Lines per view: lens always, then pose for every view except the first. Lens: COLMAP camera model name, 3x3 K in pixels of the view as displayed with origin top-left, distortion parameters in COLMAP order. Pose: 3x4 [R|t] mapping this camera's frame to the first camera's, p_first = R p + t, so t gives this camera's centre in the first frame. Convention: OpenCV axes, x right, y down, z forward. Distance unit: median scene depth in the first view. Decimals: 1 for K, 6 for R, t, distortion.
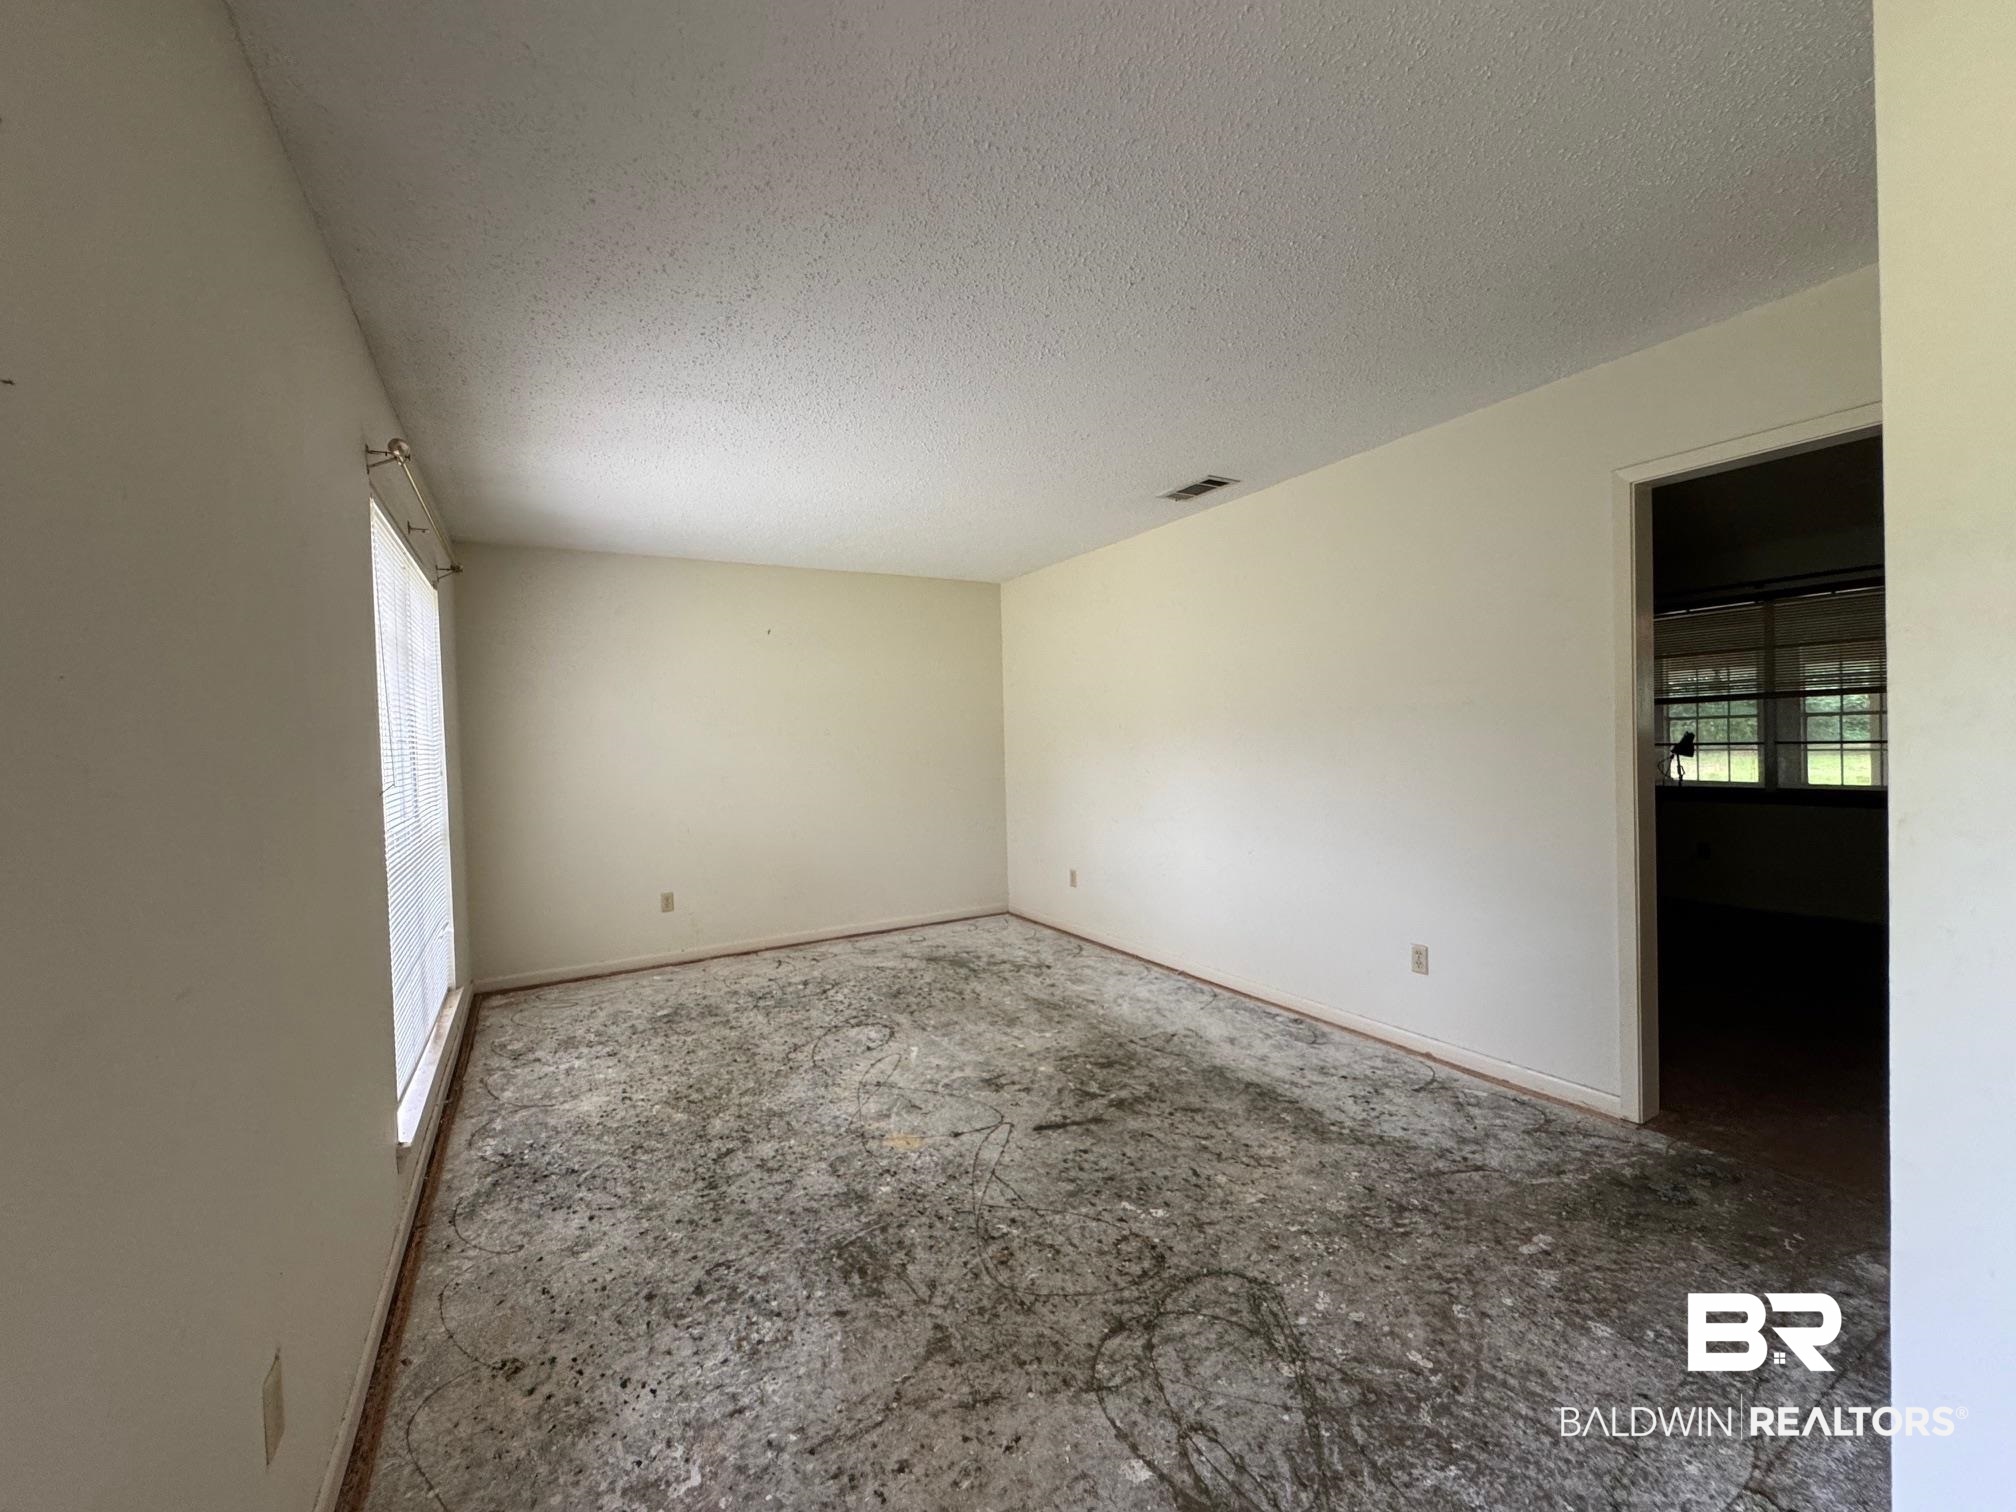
lens RADIAL K [[804.4, 0, 1004.3], [0, 804.4, 756.9], [0, 0, 1]] dist [-0.005921, 0.000537]
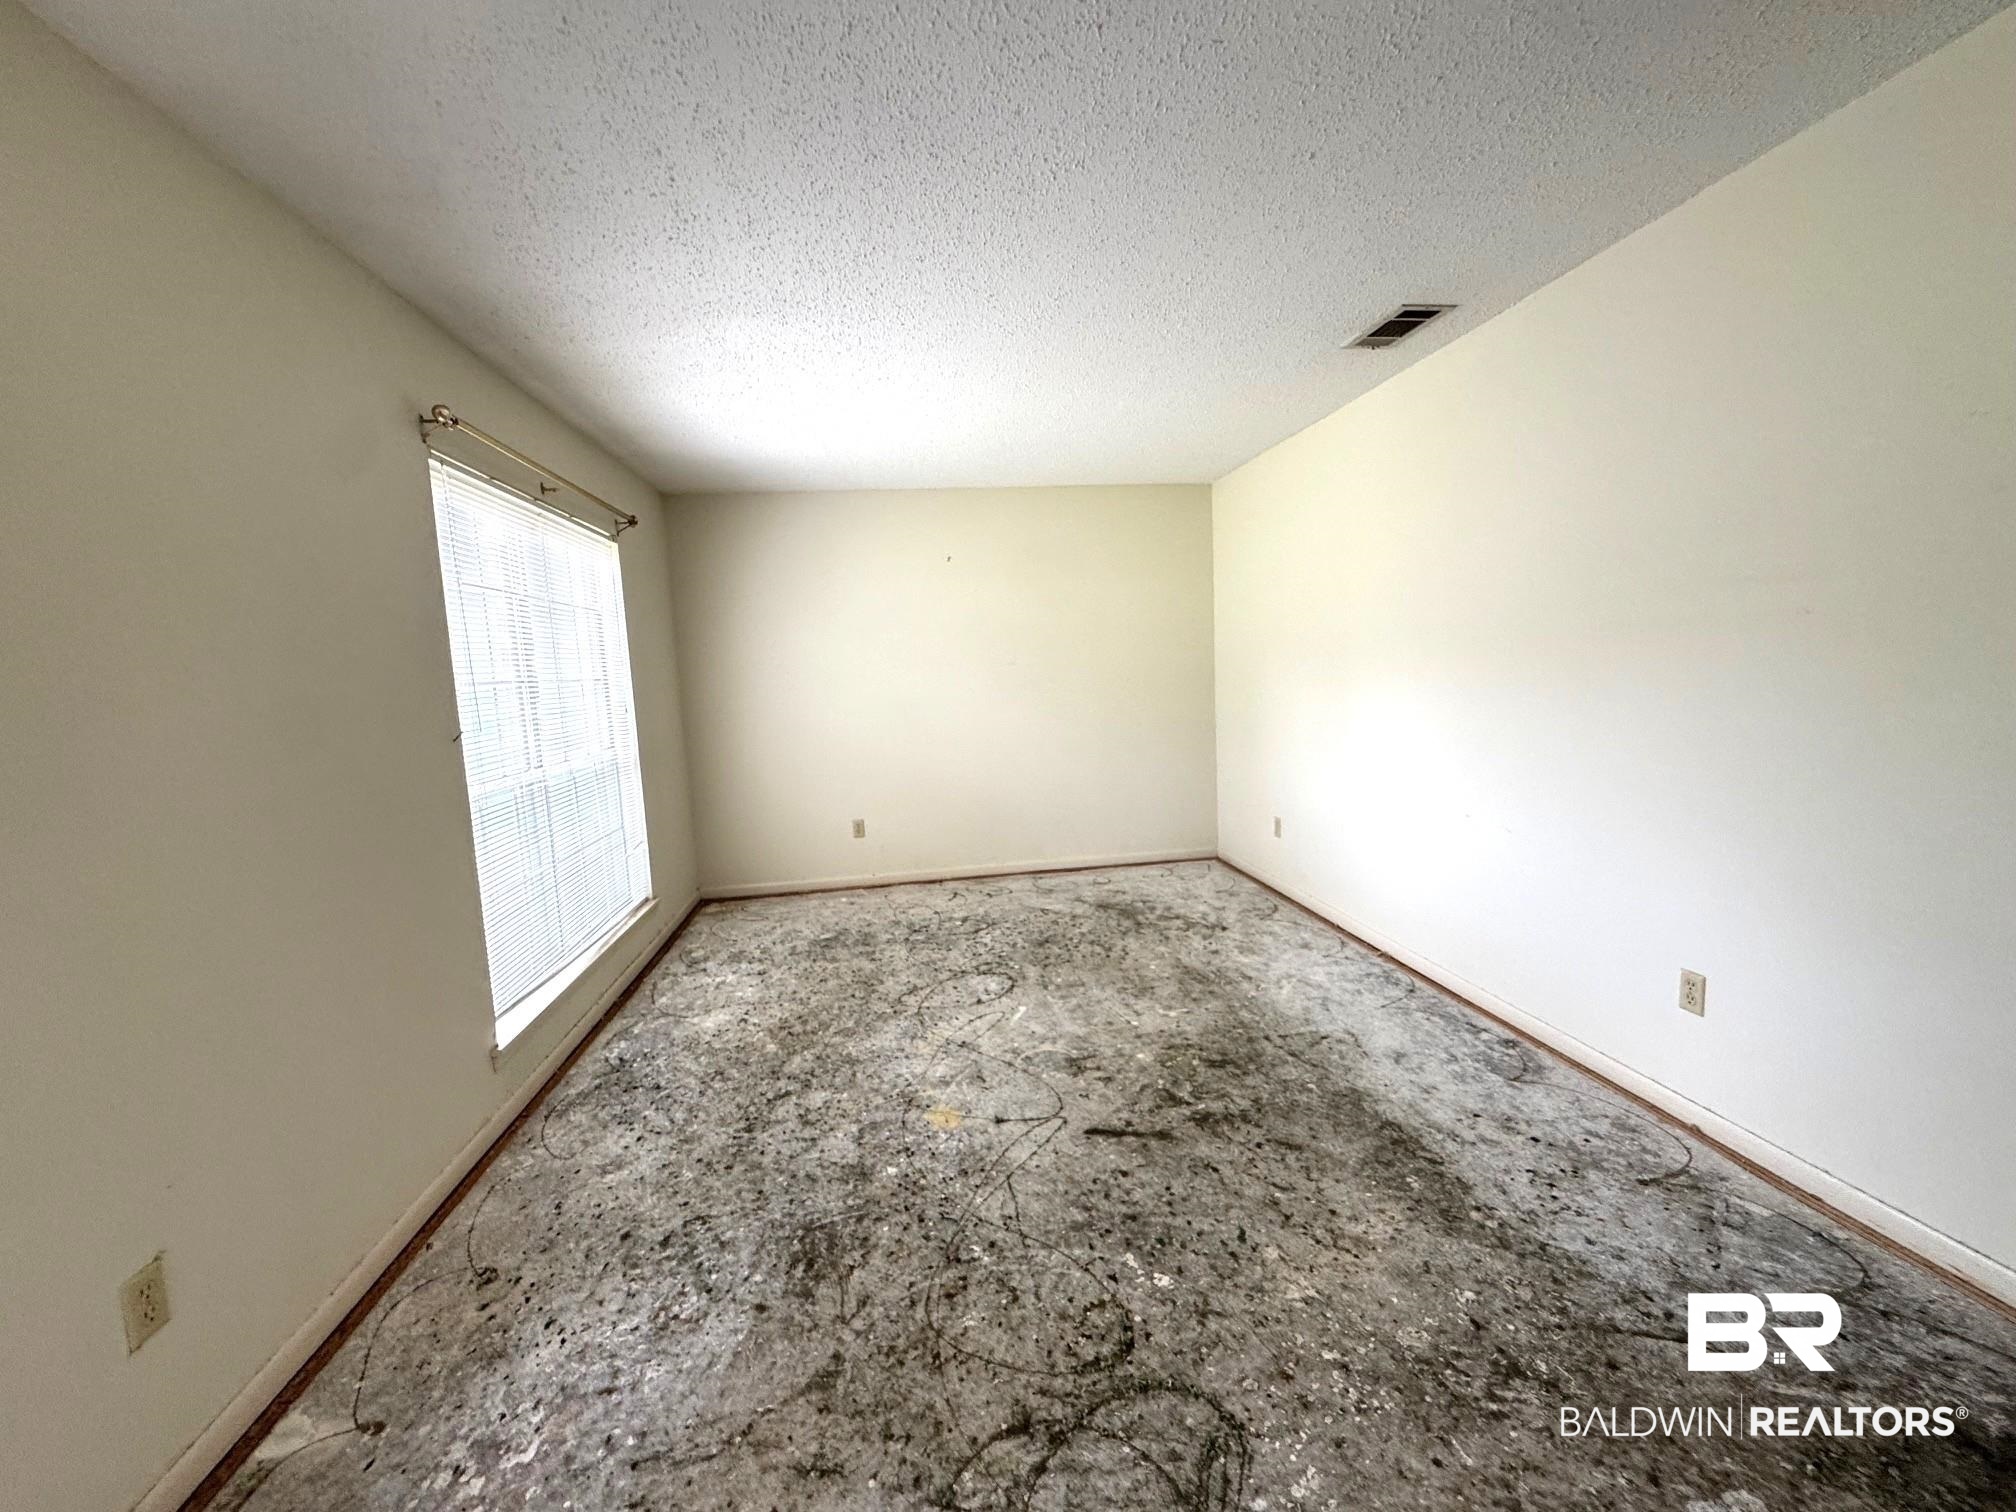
lens RADIAL K [[804.4, 0, 1009.4], [0, 804.4, 754.4], [0, 0, 1]] dist [-0.005921, 0.000537]
pose [[0.927303, 0.025296, -0.373456, 0.279159], [0.011729, 0.995260, 0.096535, -0.025856], [0.374128, -0.093898, 0.922611, 0.213528]]
